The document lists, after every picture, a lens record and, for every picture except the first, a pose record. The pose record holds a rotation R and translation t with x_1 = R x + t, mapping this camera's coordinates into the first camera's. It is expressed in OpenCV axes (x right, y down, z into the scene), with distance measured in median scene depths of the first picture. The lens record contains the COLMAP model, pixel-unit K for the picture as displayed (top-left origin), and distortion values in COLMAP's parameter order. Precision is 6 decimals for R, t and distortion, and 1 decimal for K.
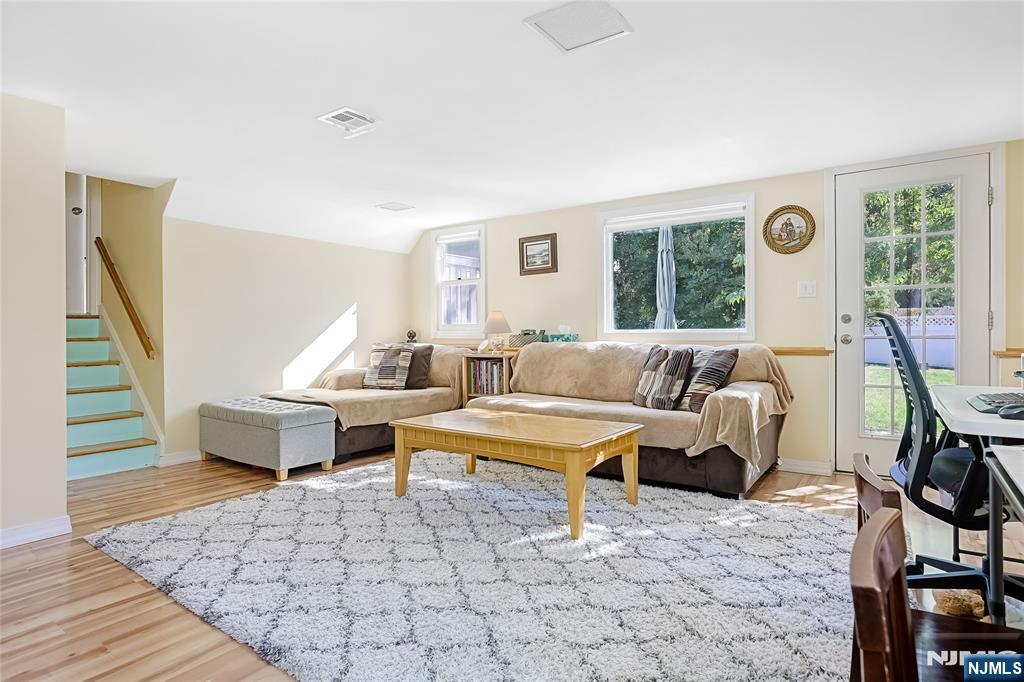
lens RADIAL K [[567.4, 0, 510.8], [0, 567.4, 336.4], [0, 0, 1]] dist [-0.033428, 0.022352]
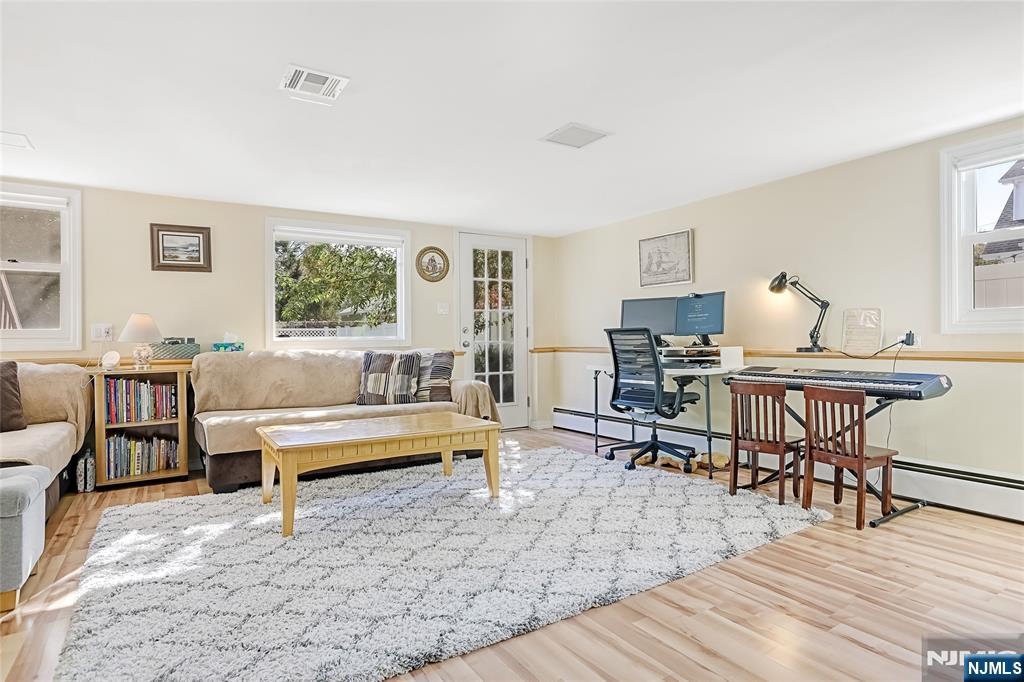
lens RADIAL K [[567.4, 0, 510.5], [0, 567.4, 340.8], [0, 0, 1]] dist [-0.033428, 0.022352]
pose [[0.362821, -0.006305, 0.931837, -0.627495], [0.012296, 0.999922, 0.001978, -0.003489], [-0.931778, 0.010740, 0.362871, 0.281386]]
